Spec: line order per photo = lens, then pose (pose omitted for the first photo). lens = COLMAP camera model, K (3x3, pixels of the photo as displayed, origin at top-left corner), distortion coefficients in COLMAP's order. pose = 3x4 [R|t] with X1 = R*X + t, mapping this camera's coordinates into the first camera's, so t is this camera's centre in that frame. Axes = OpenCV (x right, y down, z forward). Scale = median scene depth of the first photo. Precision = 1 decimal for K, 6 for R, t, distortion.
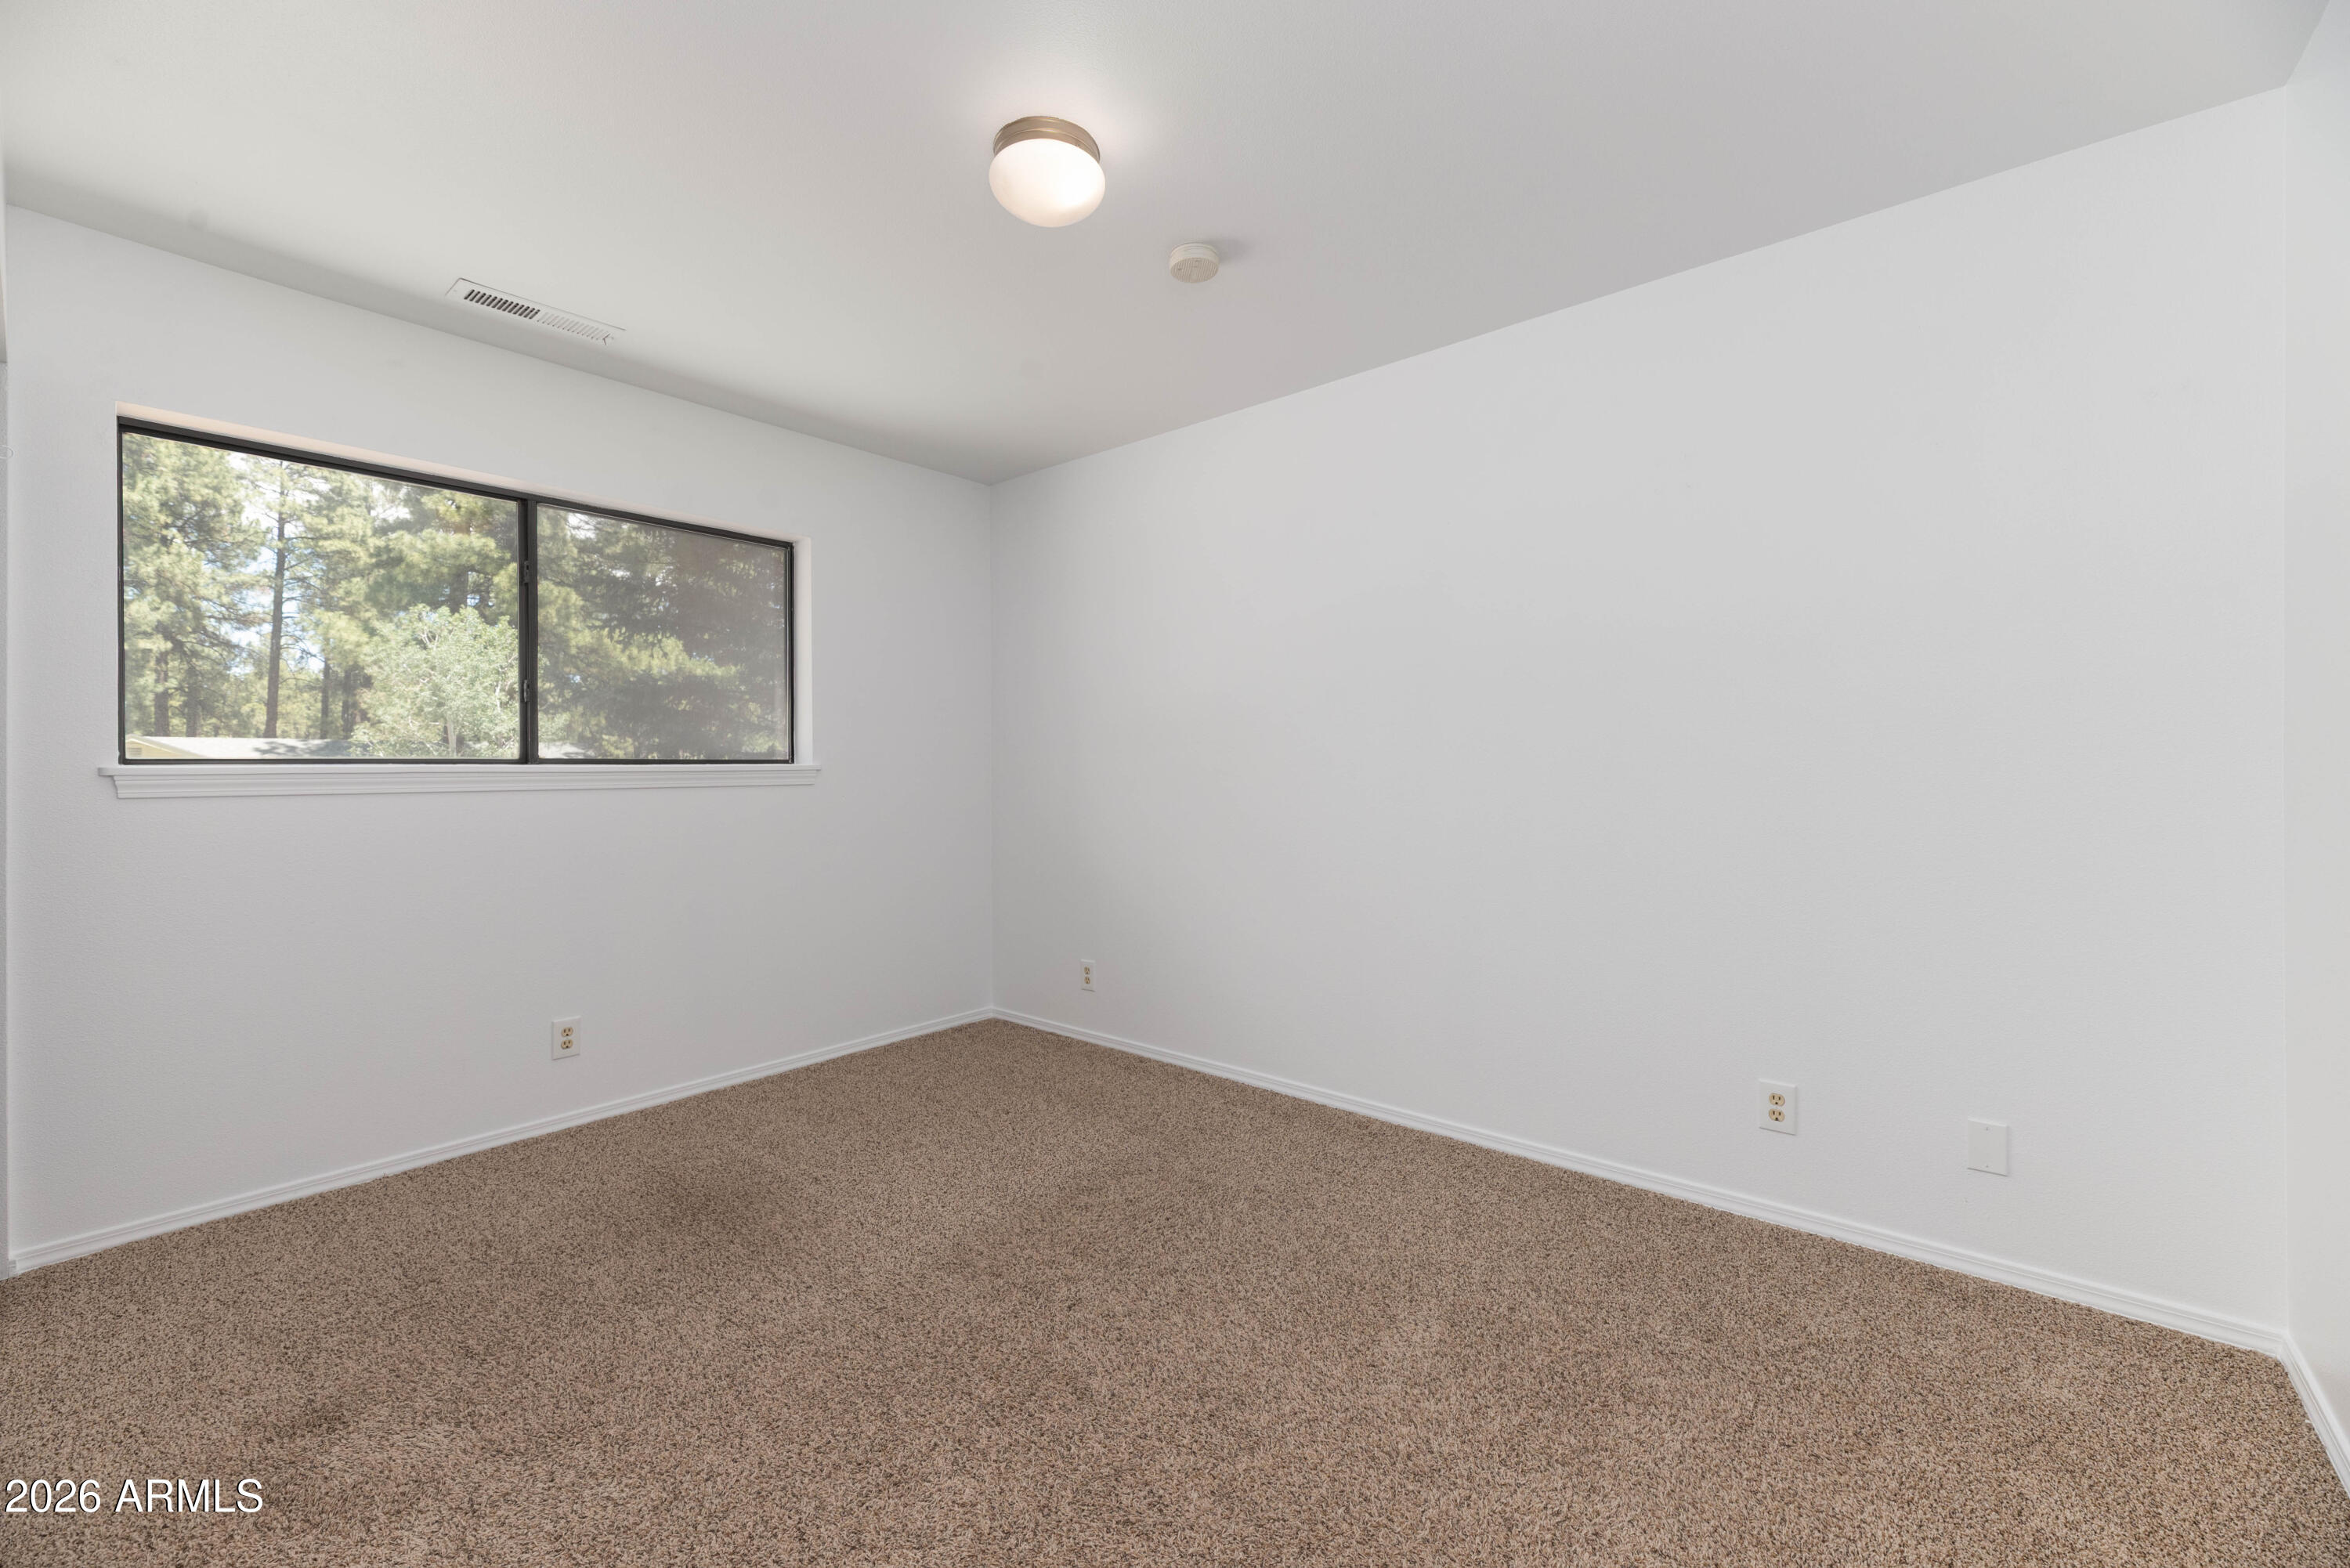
lens RADIAL K [[942.0, 0, 1162.7], [0, 942.0, 769.9], [0, 0, 1]] dist [0.003848, 0.000249]
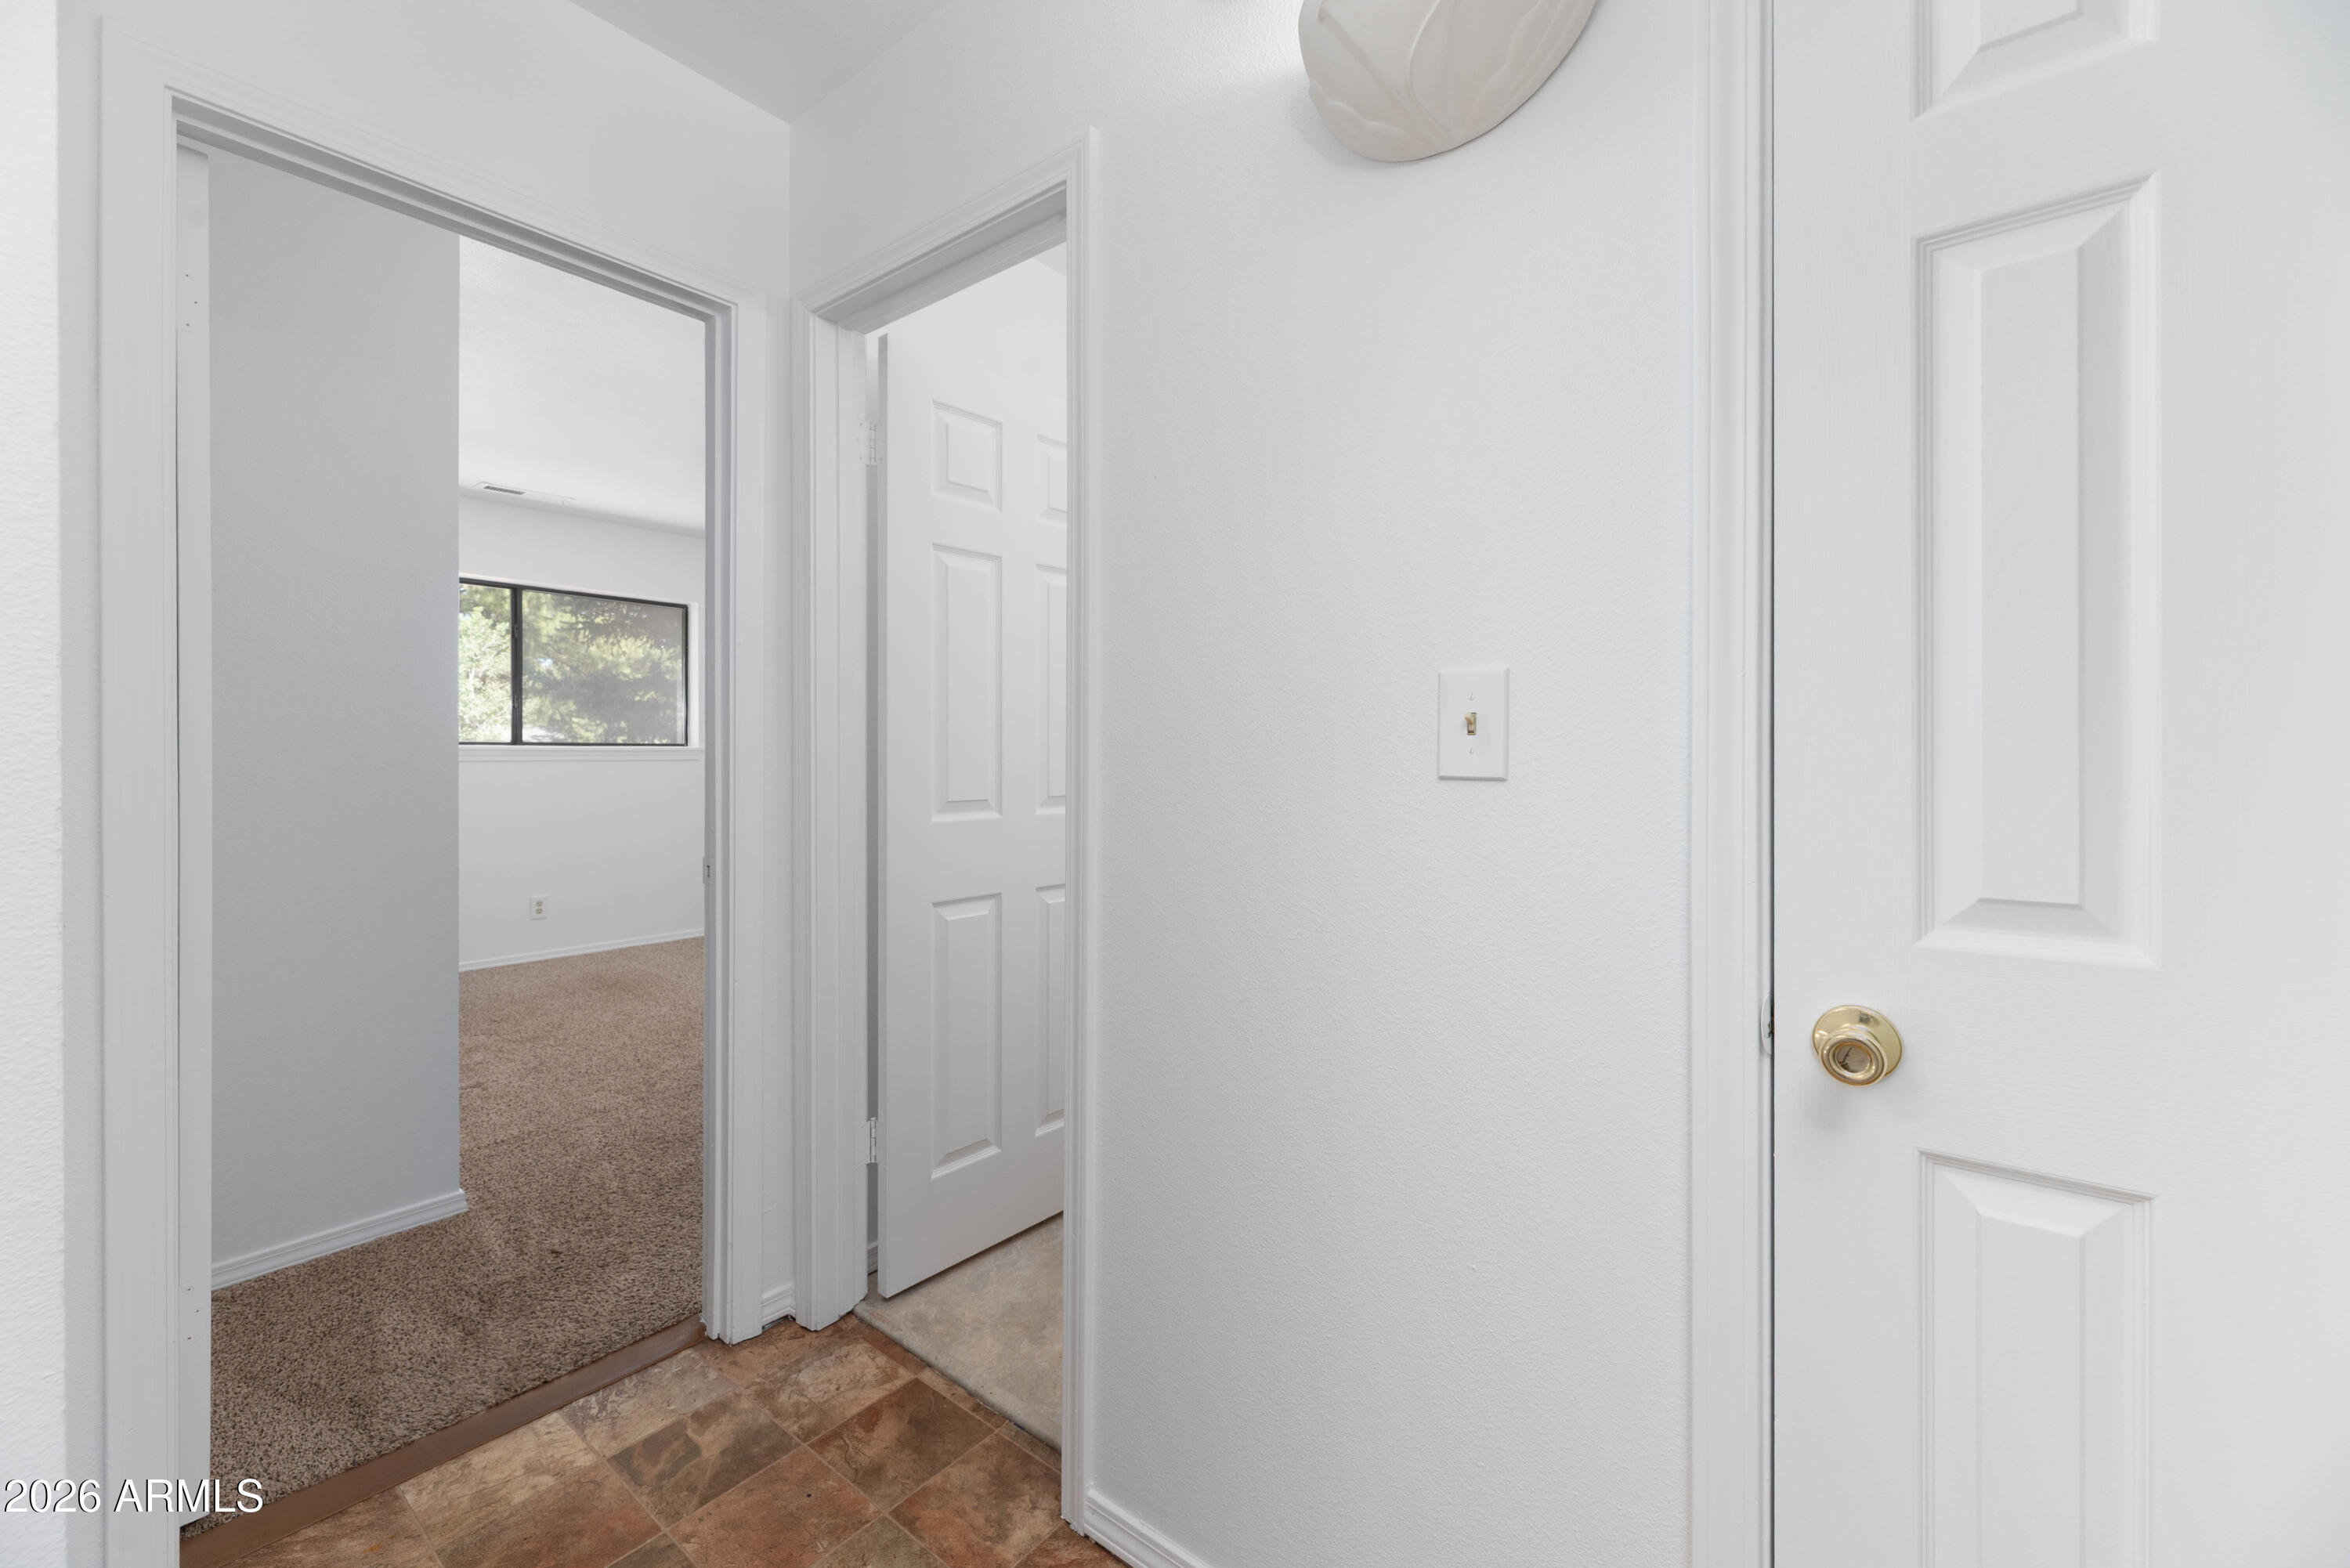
lens RADIAL K [[942.0, 0, 1167.0], [0, 942.0, 771.8], [0, 0, 1]] dist [0.003848, 0.000249]
pose [[0.999603, 0.011401, 0.025750, 0.357200], [-0.011723, 0.999854, 0.012416, 0.006456], [-0.025605, -0.012713, 0.999591, -0.573082]]
